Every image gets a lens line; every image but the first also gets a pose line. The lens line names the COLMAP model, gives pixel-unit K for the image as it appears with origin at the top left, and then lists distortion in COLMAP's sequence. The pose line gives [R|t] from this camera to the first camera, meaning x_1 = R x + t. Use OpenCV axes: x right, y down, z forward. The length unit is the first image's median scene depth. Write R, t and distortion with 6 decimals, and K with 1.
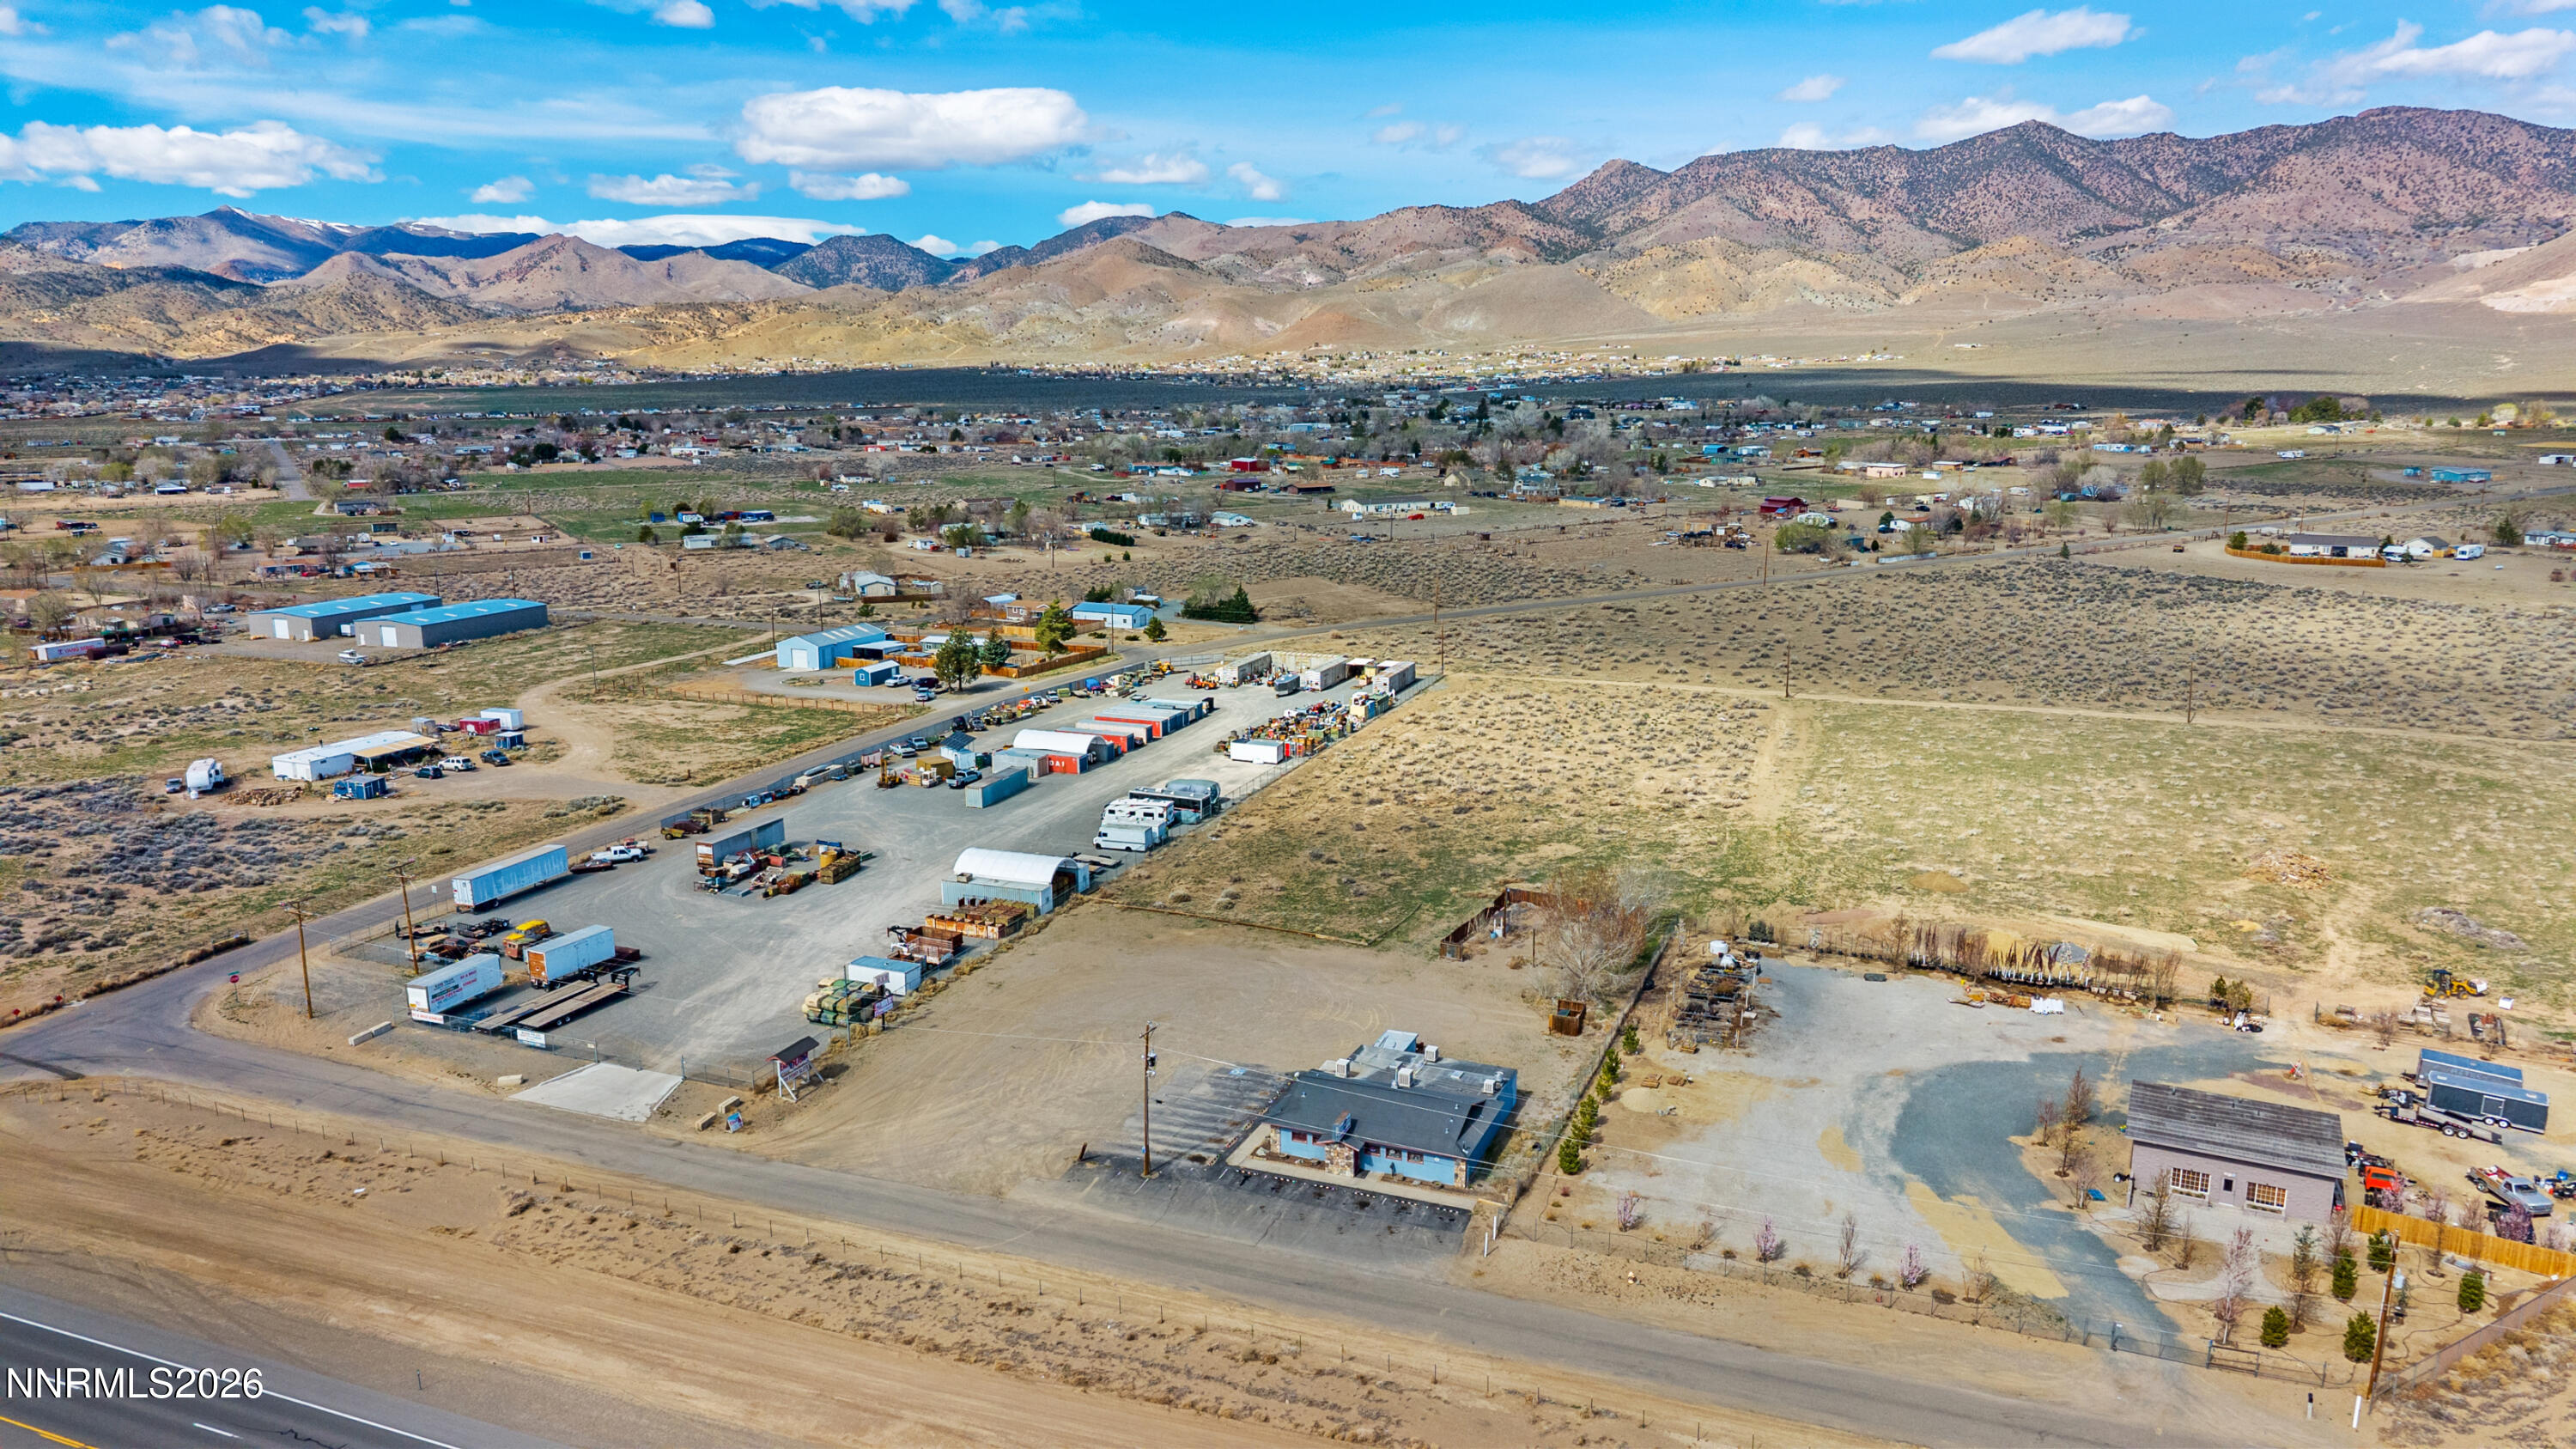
lens RADIAL K [[1719.3, 0, 1285.2], [0, 1719.3, 714.8], [0, 0, 1]] dist [0.037069, -0.042092]
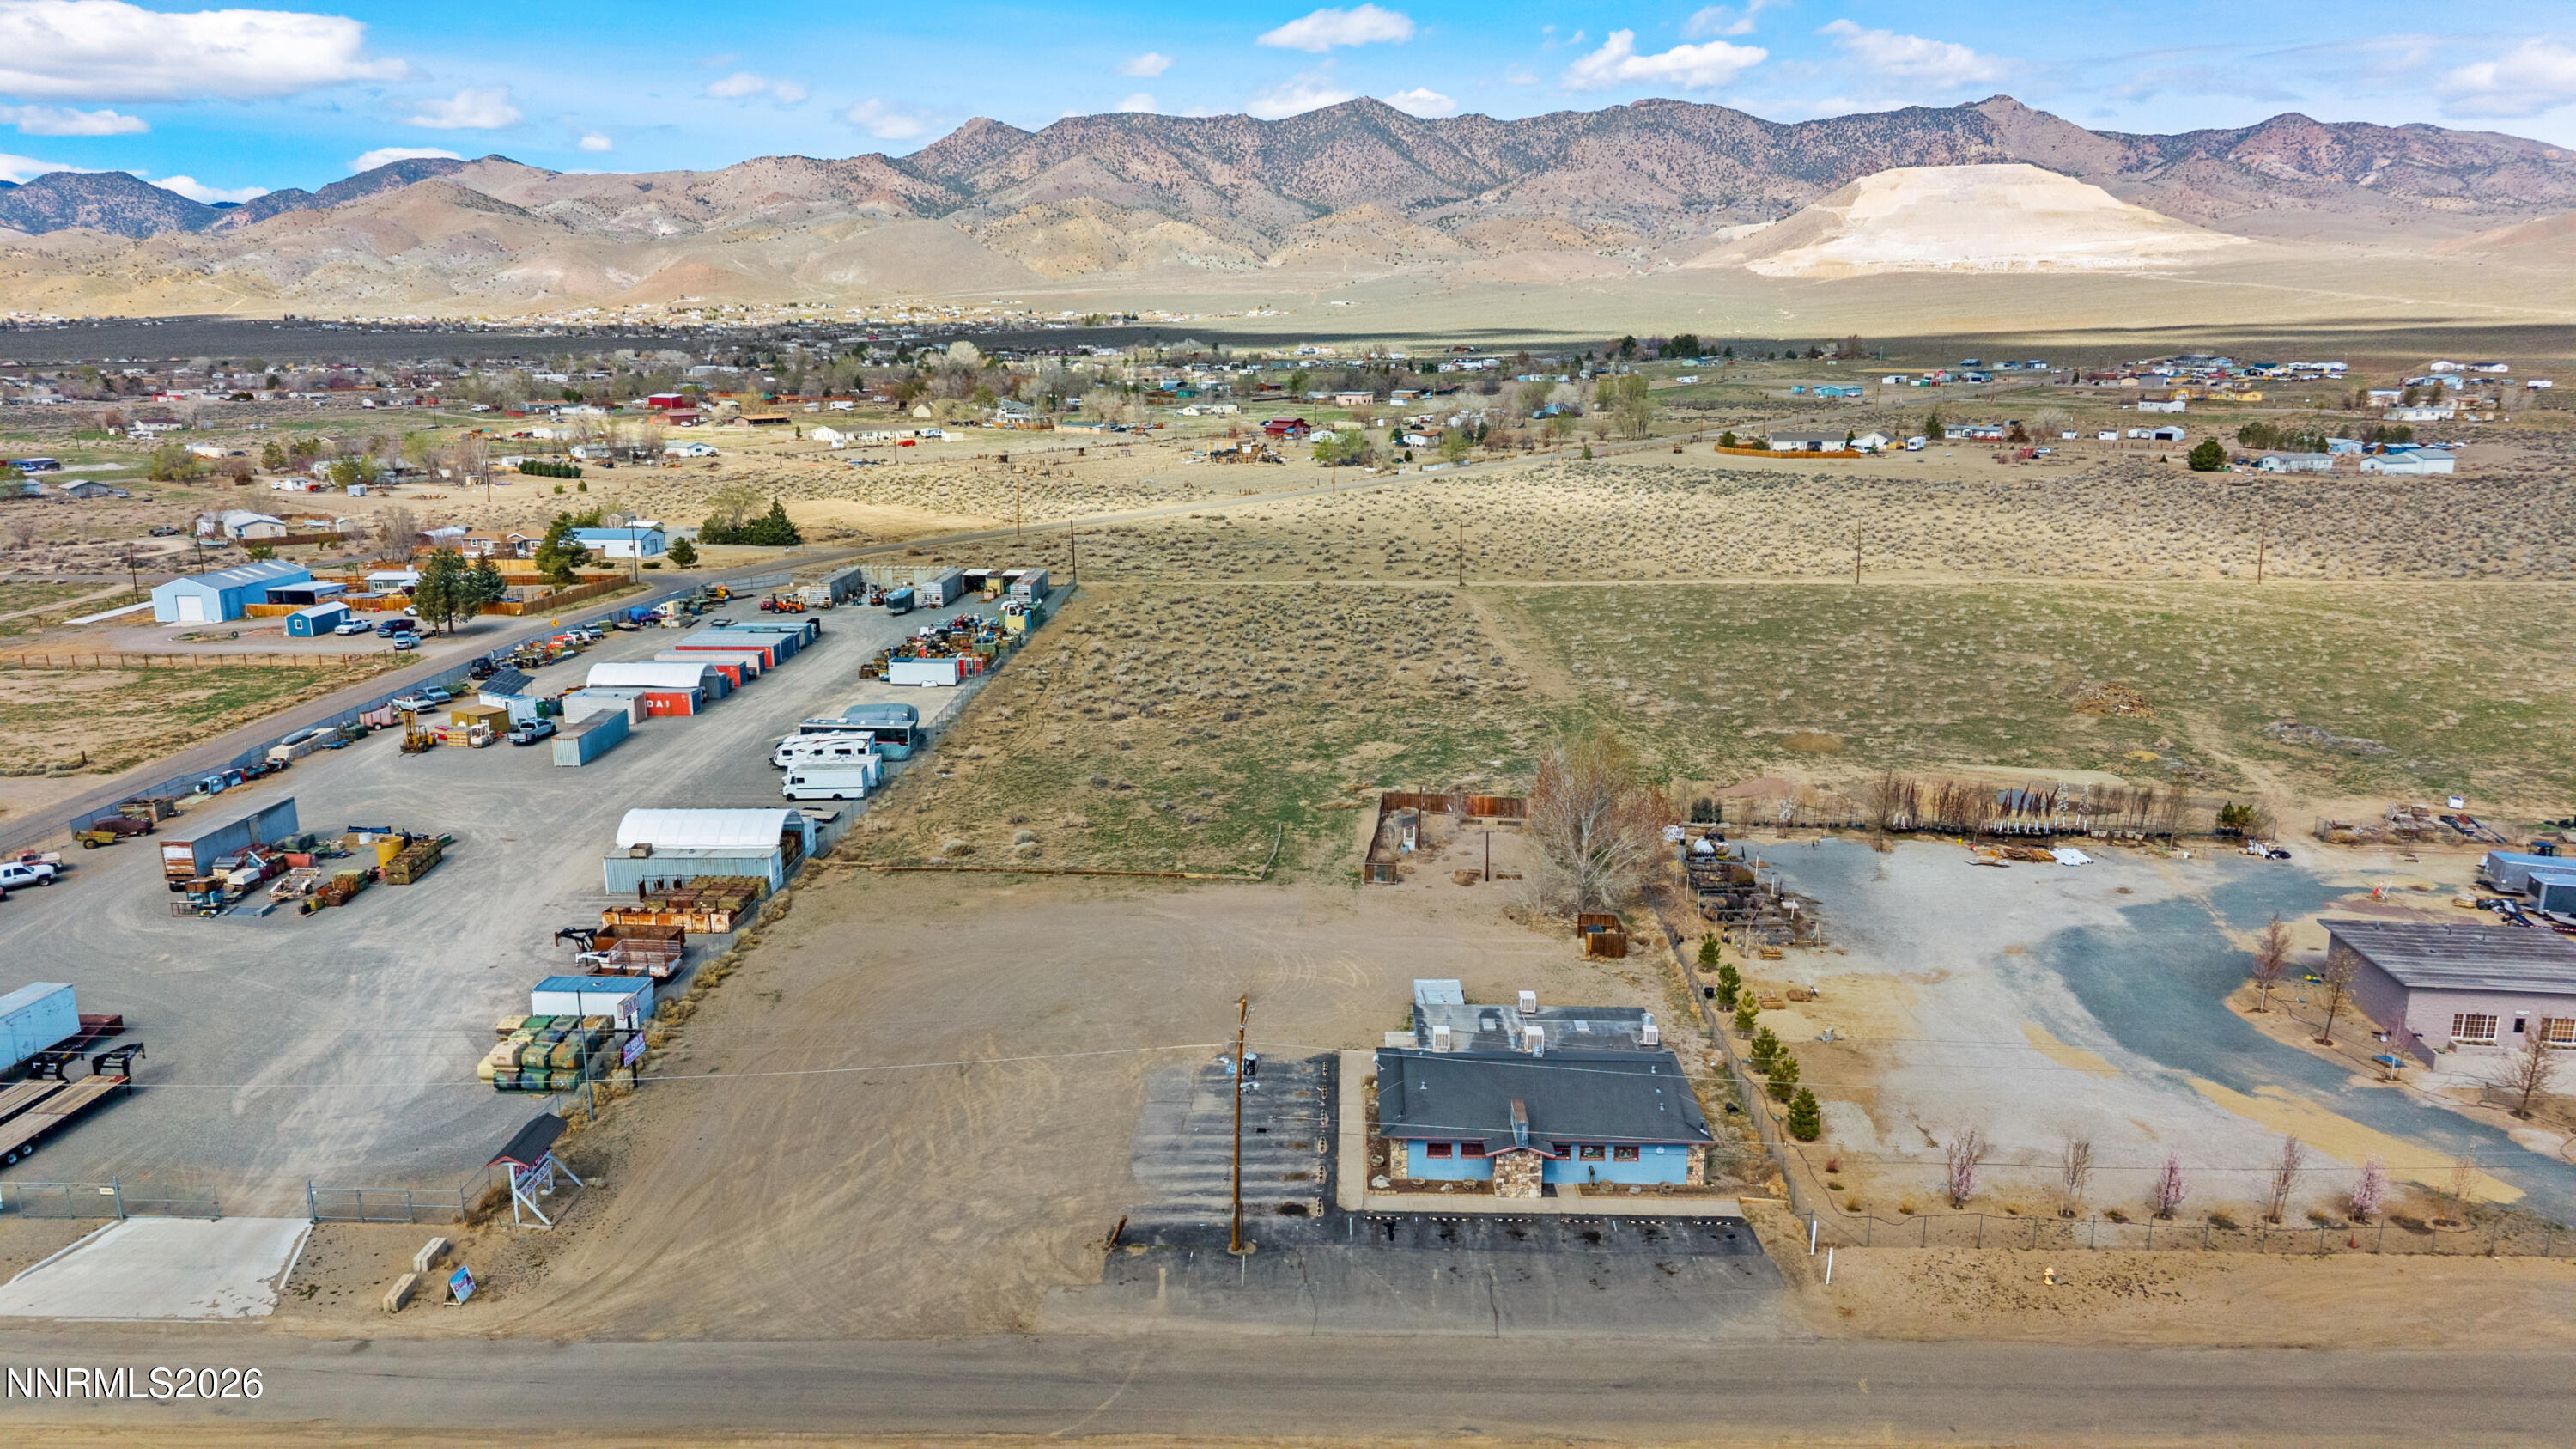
lens RADIAL K [[1719.3, 0, 1285.9], [0, 1719.3, 719.5], [0, 0, 1]] dist [0.037069, -0.042092]
pose [[0.938177, -0.076365, 0.337626, -0.051625], [0.068939, 0.997043, 0.033948, 0.011115], [-0.339221, -0.008574, 0.940668, 0.081362]]
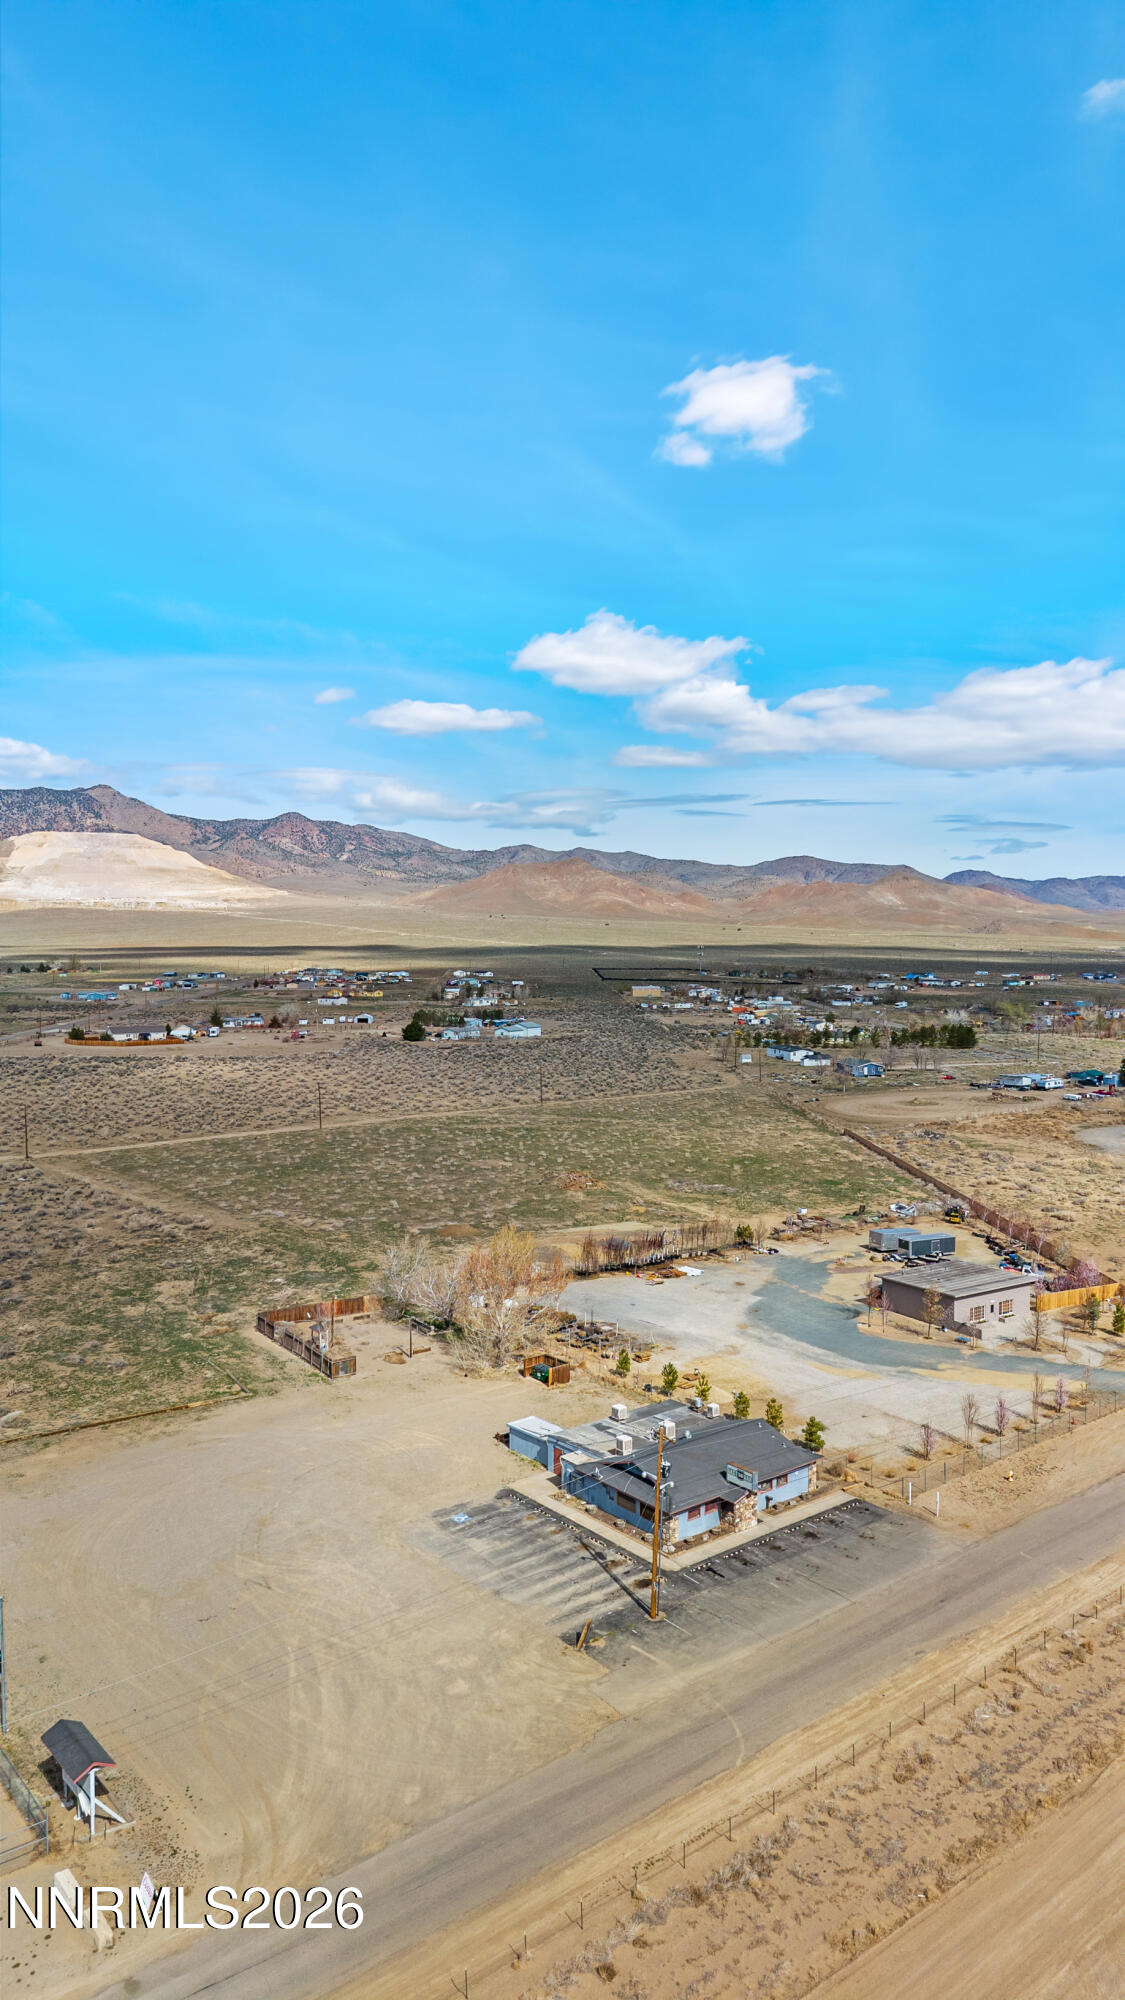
lens RADIAL K [[1334.7, 0, 568.2], [0, 1334.7, 981.5], [0, 0, 1]] dist [0.037069, -0.042092]
pose [[0.482702, -0.021381, 0.875523, -0.132866], [0.174959, 0.981904, -0.072482, 0.000371], [-0.858130, 0.188168, 0.477708, 0.132138]]
